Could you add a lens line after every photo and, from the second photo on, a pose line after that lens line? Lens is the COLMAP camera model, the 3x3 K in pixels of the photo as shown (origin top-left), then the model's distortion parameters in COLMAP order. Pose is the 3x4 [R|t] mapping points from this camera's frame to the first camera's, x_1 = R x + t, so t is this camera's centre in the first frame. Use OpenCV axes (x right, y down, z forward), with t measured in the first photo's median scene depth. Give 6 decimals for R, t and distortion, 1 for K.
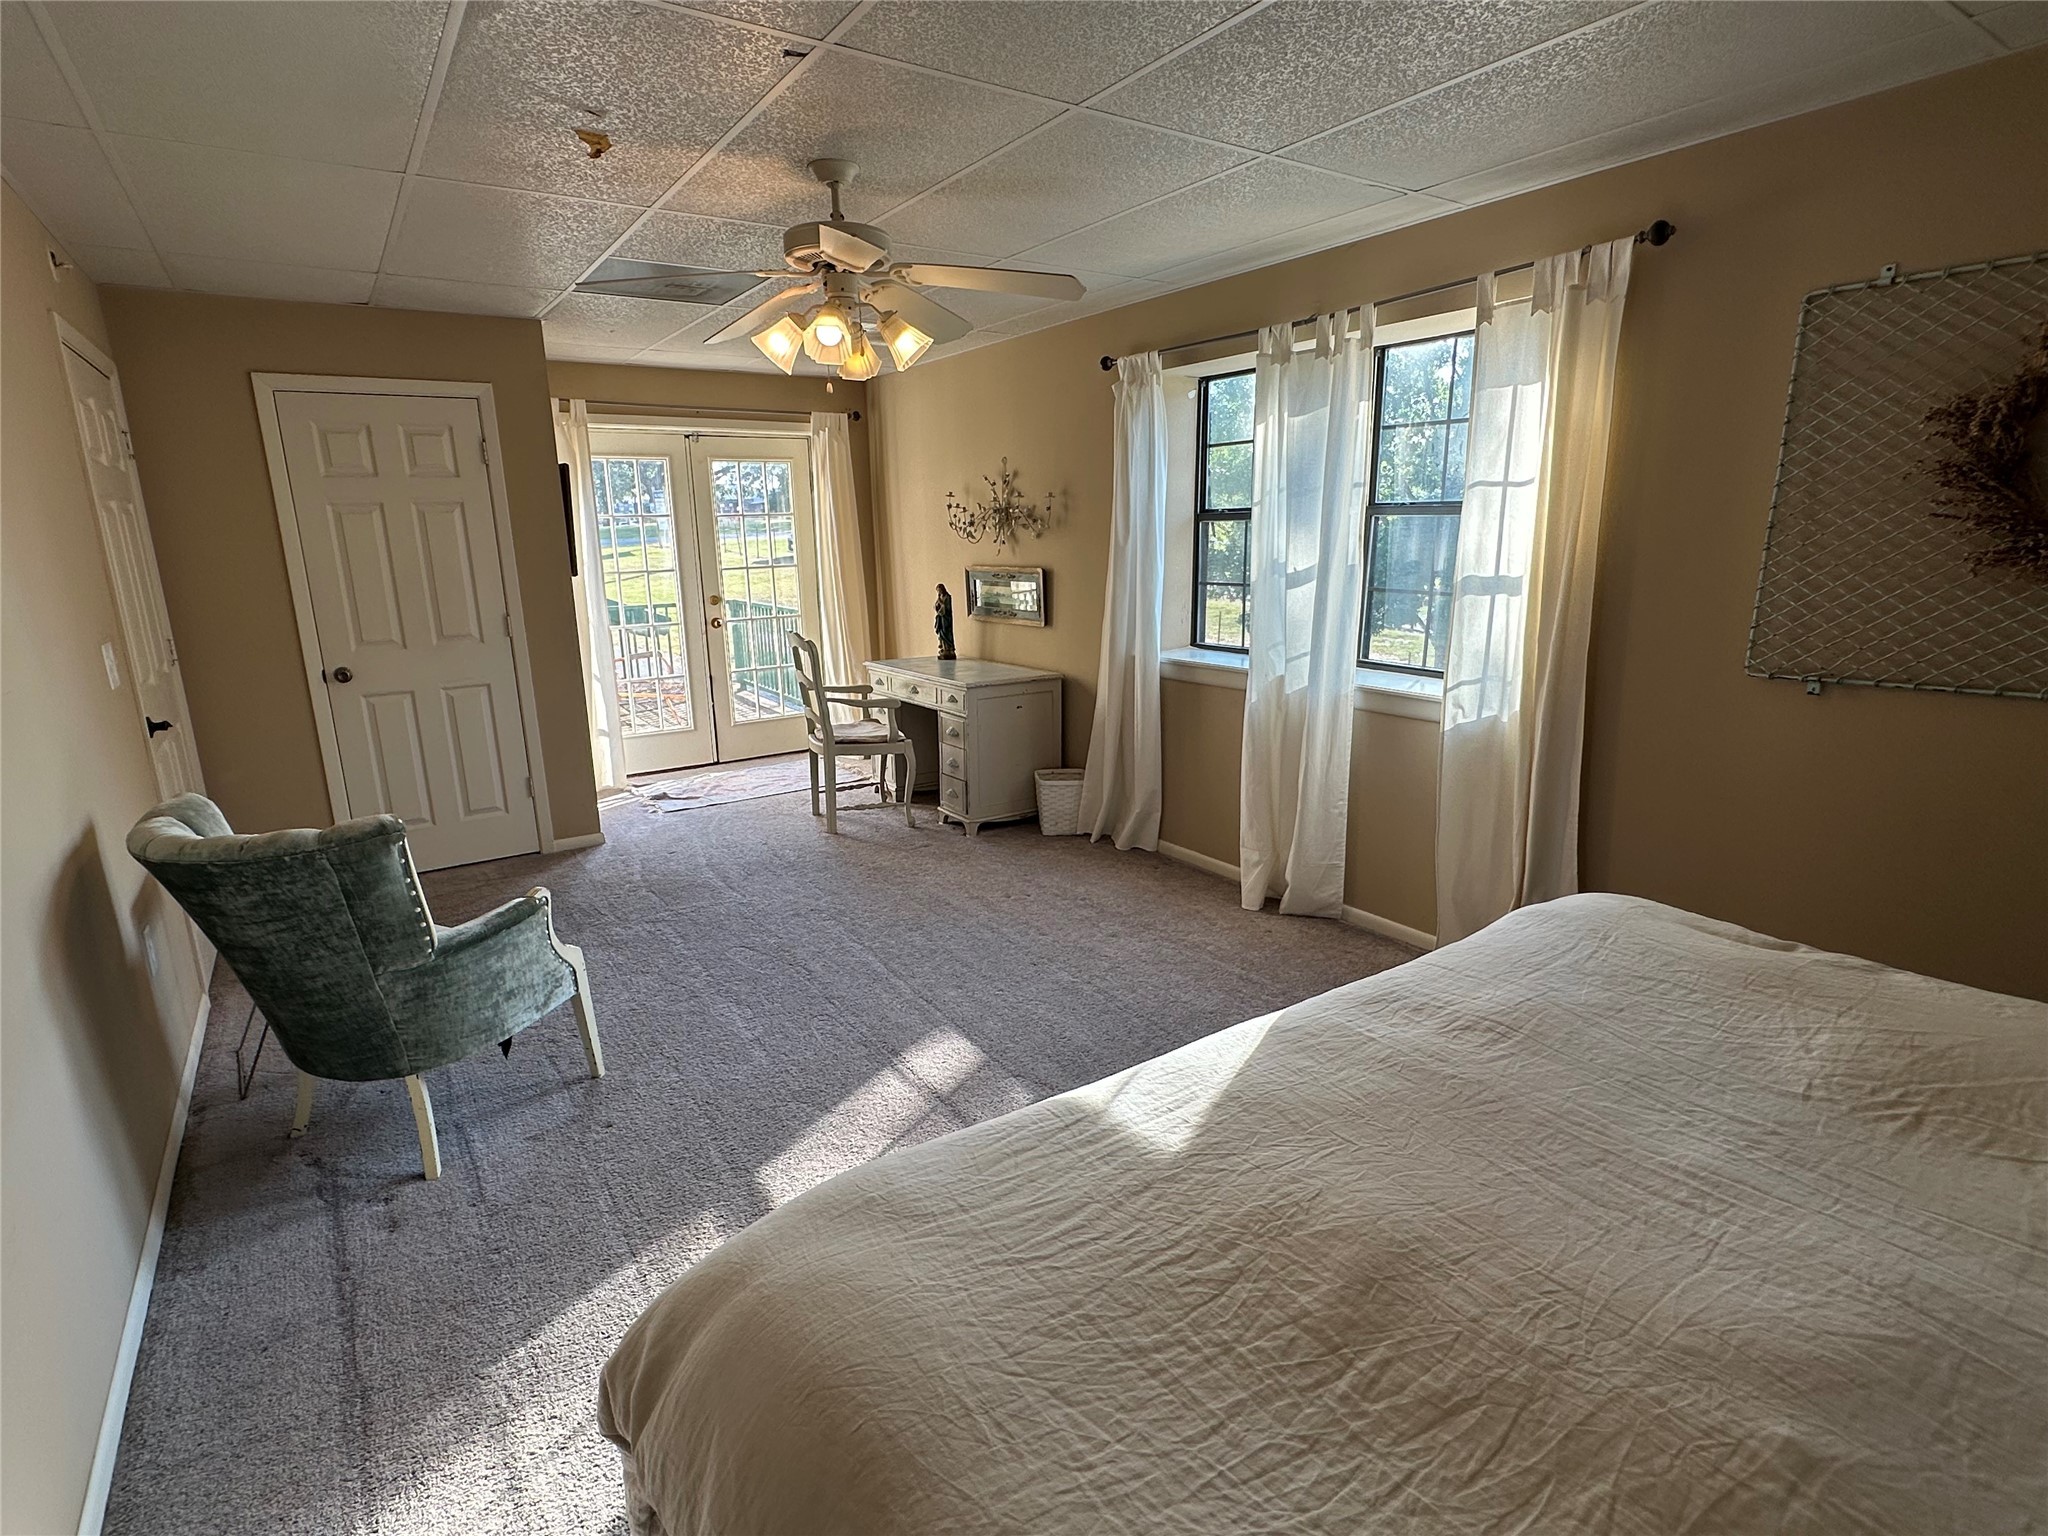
lens RADIAL K [[1014.4, 0, 1030.1], [0, 1014.4, 765.8], [0, 0, 1]] dist [-0.003110, -0.000299]
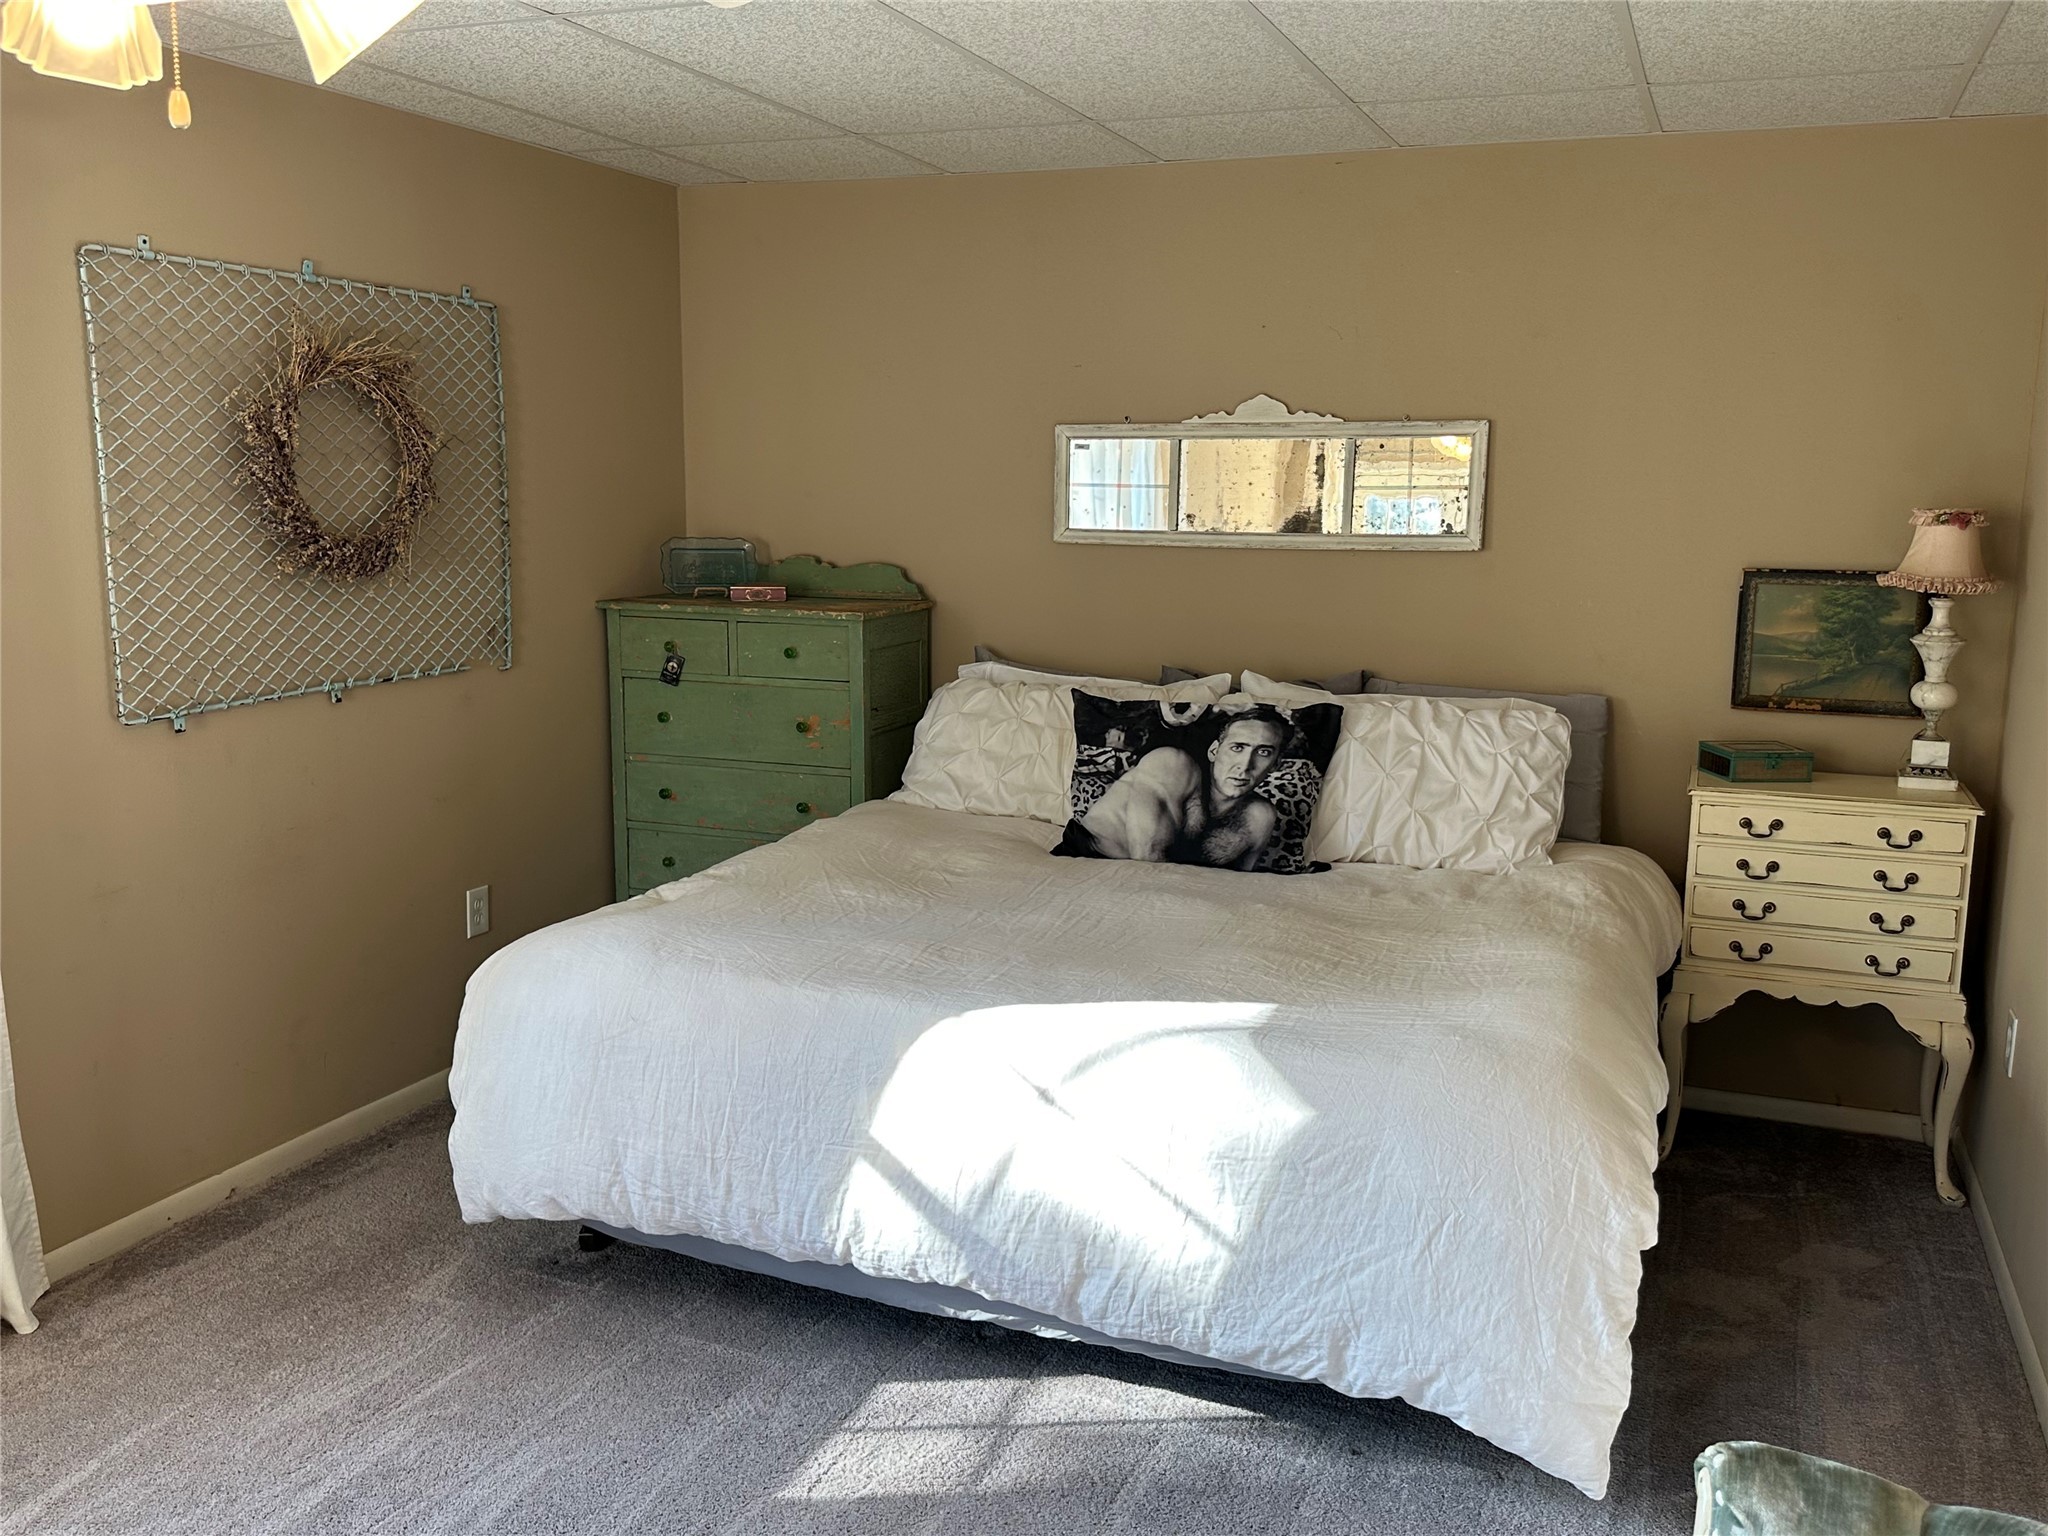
lens RADIAL K [[1785.7, 0, 1025.6], [0, 1785.7, 770.7], [0, 0, 1]] dist [0.012627, 0.004595]
pose [[-0.563786, -0.131143, 0.815443, -1.587399], [0.190884, 0.939893, 0.283132, -0.635749], [-0.803560, 0.315281, -0.504866, 2.350457]]
